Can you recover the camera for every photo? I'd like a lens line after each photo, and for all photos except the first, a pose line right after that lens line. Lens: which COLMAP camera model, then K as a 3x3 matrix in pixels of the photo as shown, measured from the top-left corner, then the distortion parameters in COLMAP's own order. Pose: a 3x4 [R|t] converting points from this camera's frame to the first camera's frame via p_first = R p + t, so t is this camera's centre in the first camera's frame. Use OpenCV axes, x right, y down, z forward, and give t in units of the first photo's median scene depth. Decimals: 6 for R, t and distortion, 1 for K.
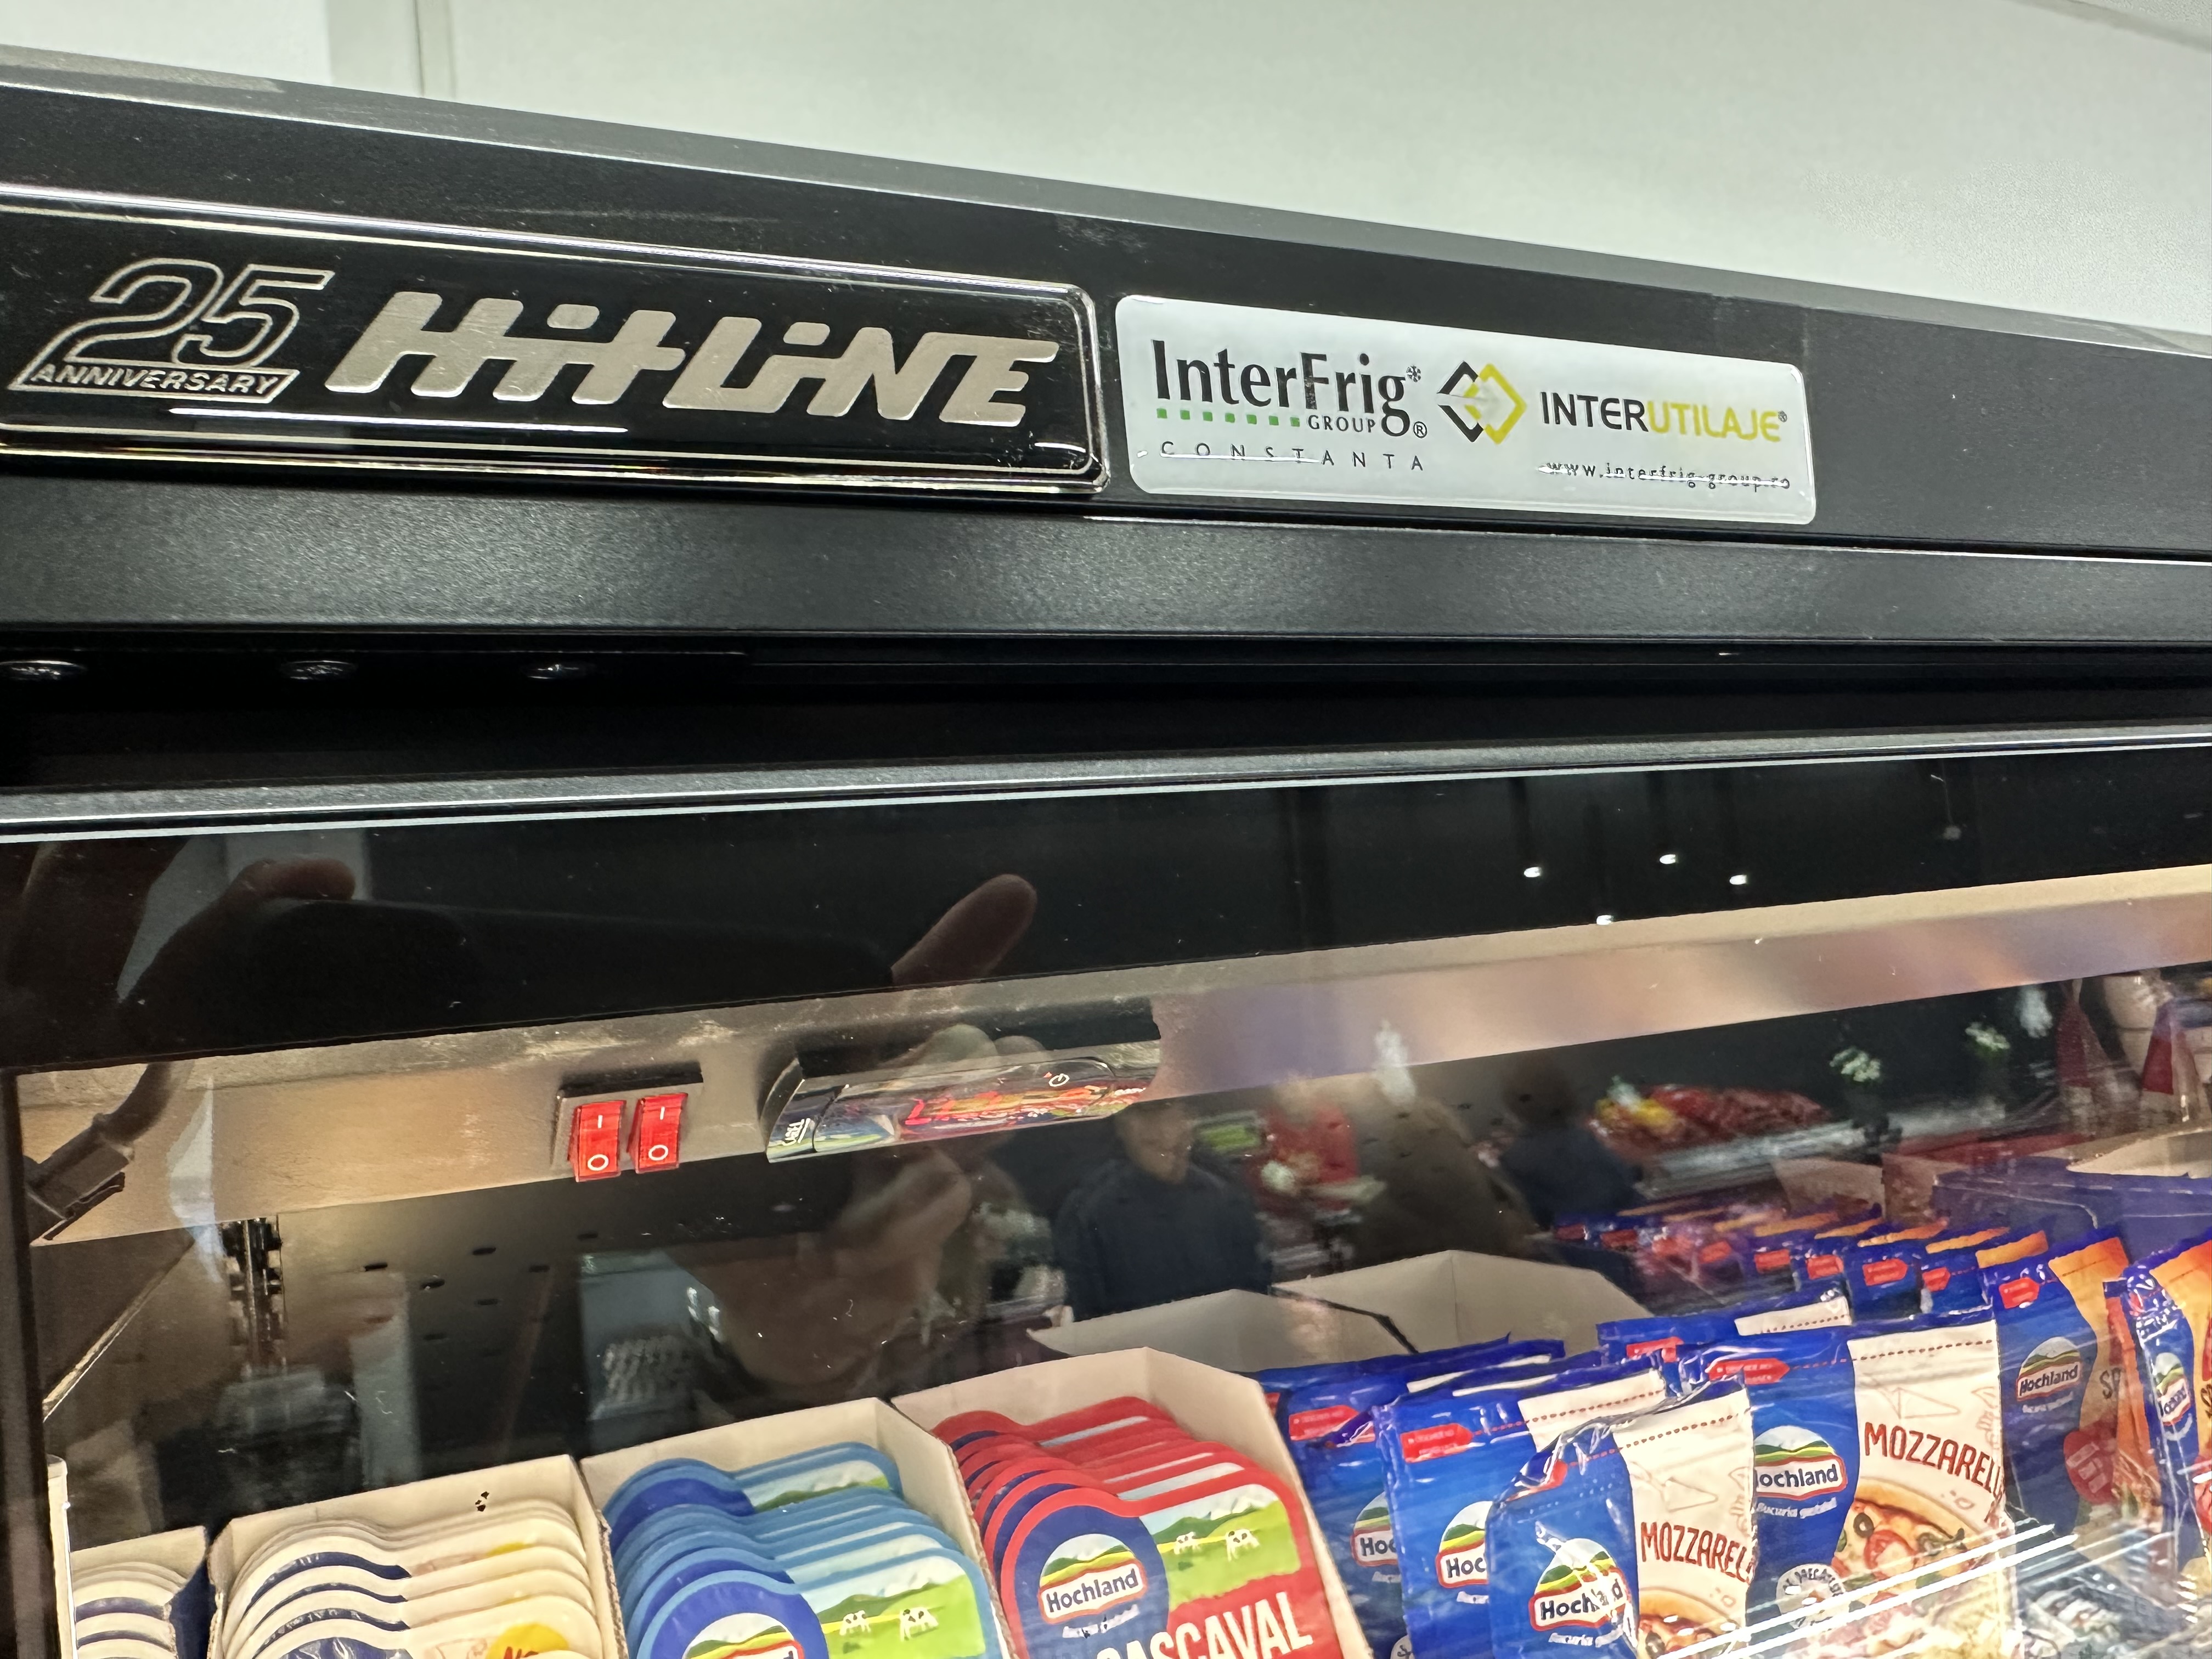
lens RADIAL K [[1700.6, 0, 1106.0], [0, 1700.6, 829.5], [0, 0, 1]] dist [-0.002715, -0.000805]
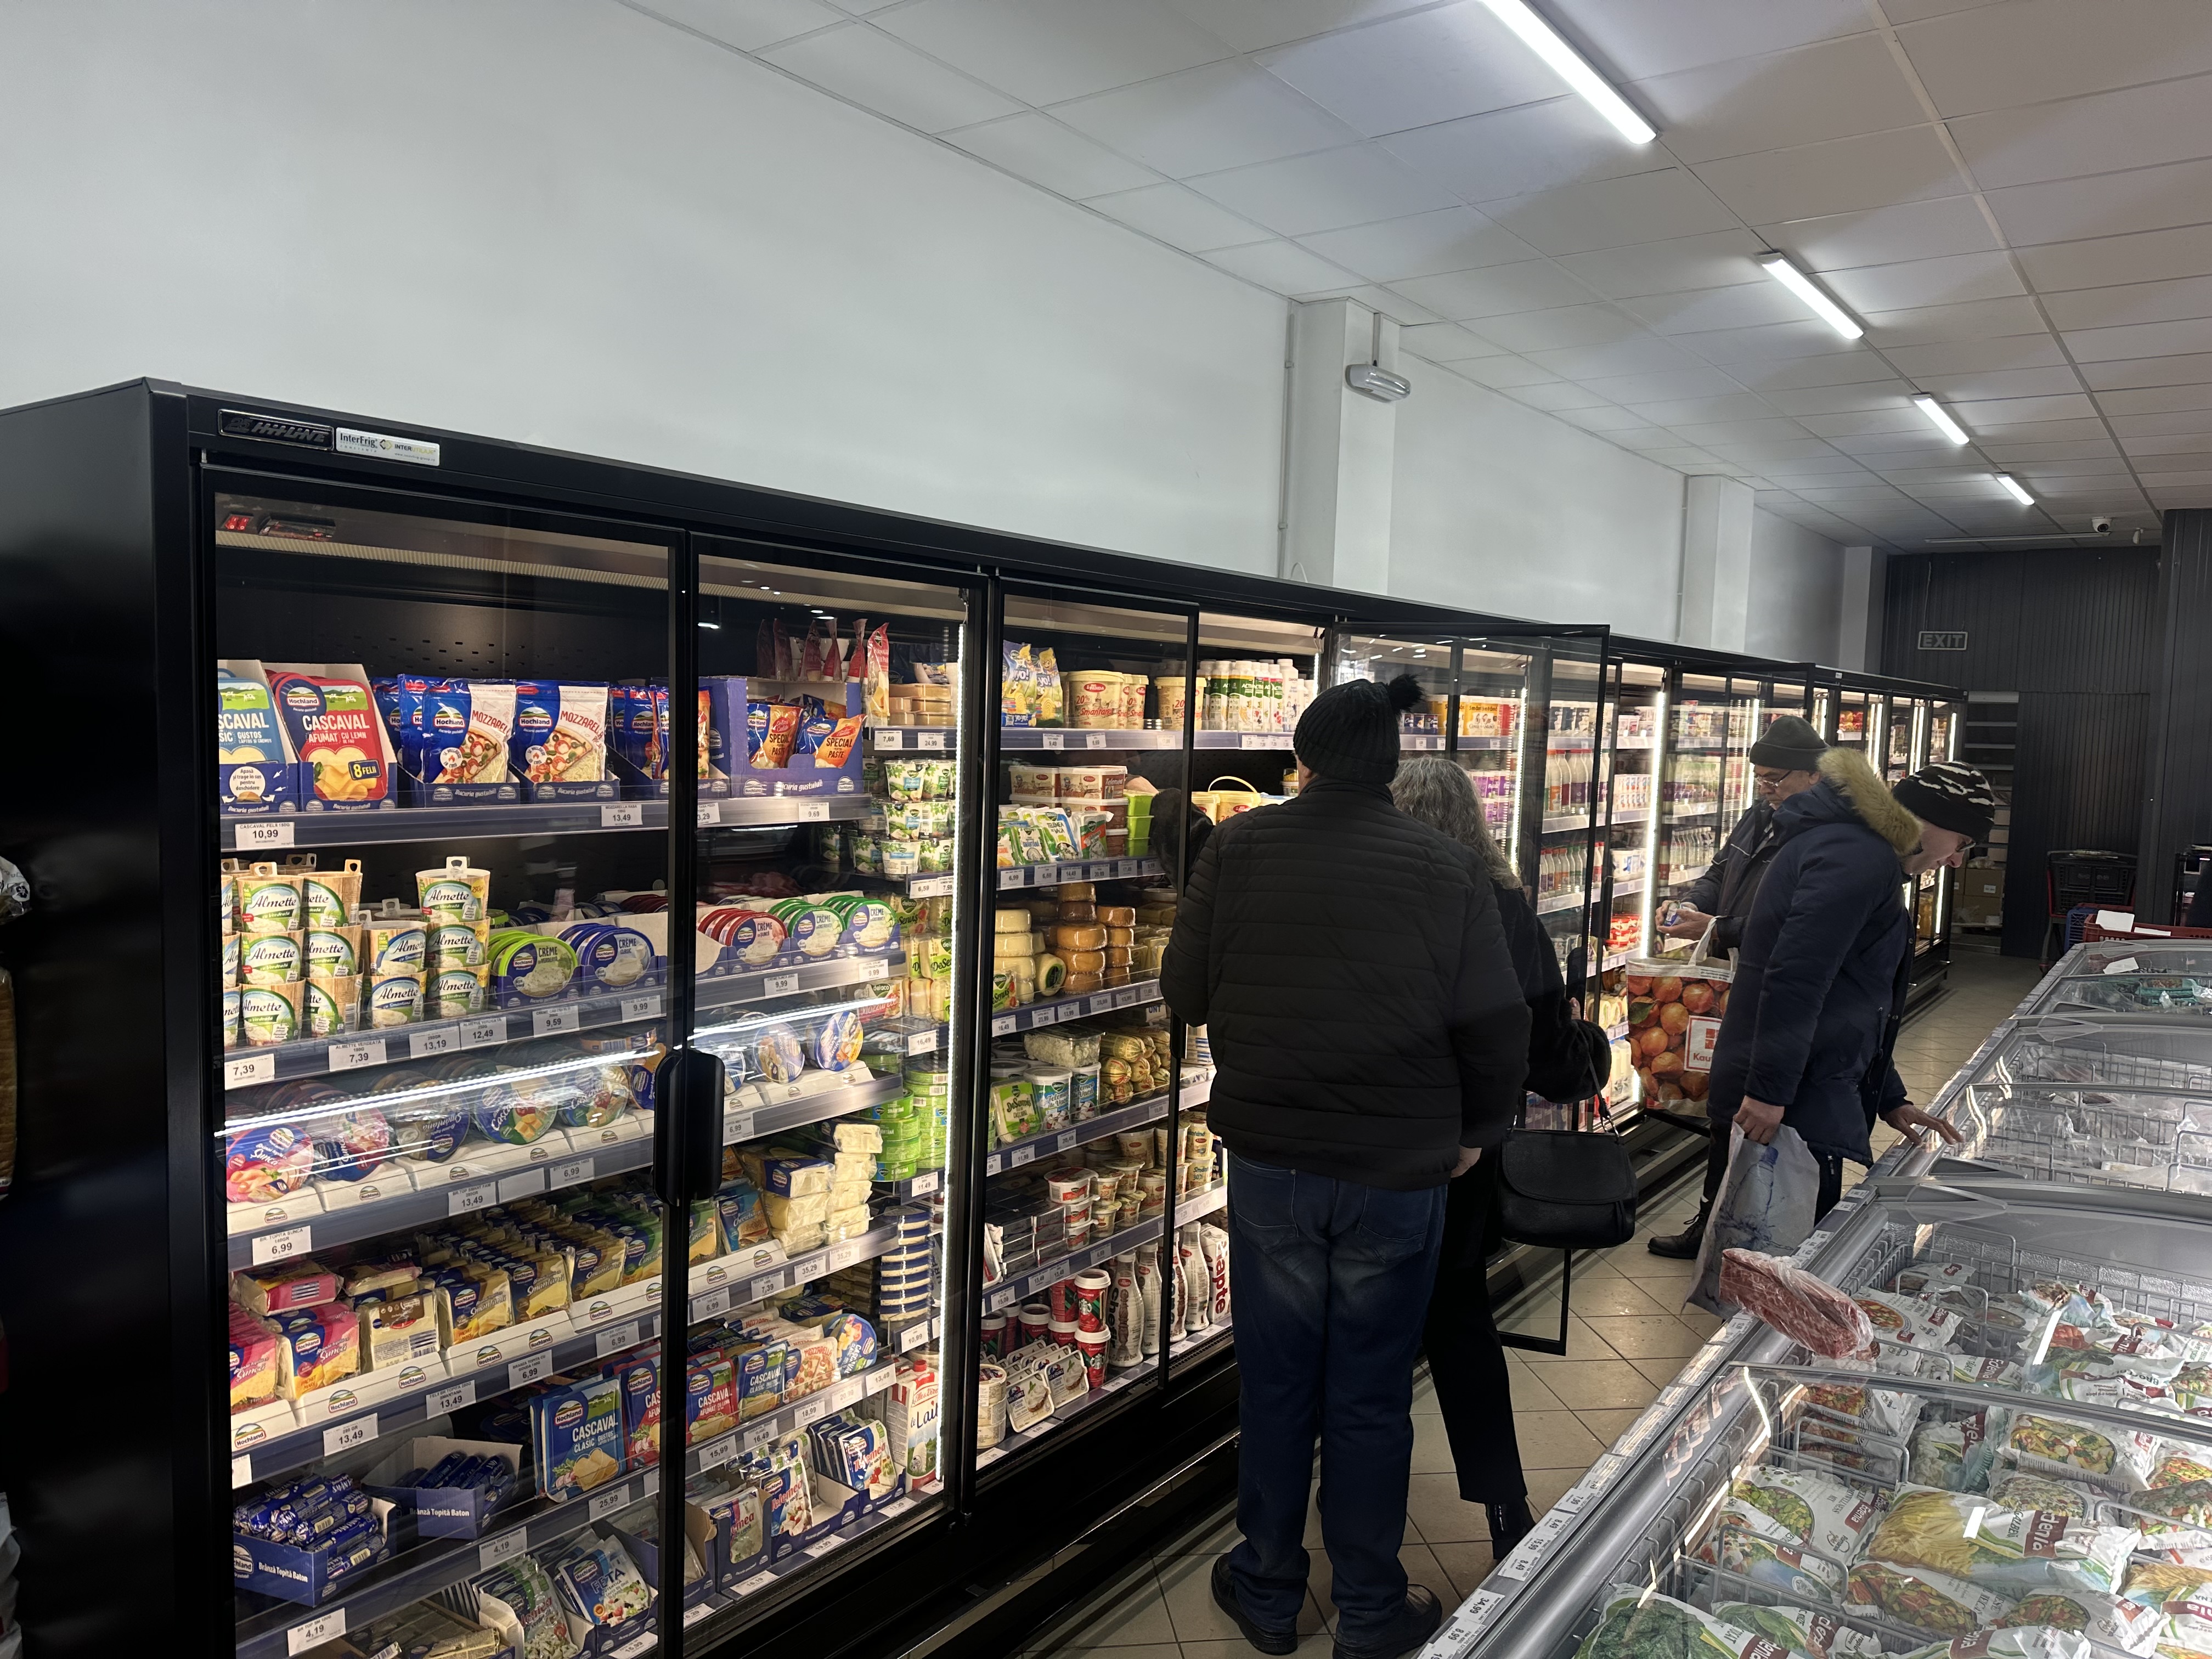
lens RADIAL K [[1542.7, 0, 1106.0], [0, 1542.7, 829.5], [0, 0, 1]] dist [0.038728, -0.055579]
pose [[0.881797, 0.084119, 0.464066, -0.011846], [-0.158993, 0.979388, 0.124582, 0.028549], [-0.444021, -0.183639, 0.876996, -2.673767]]
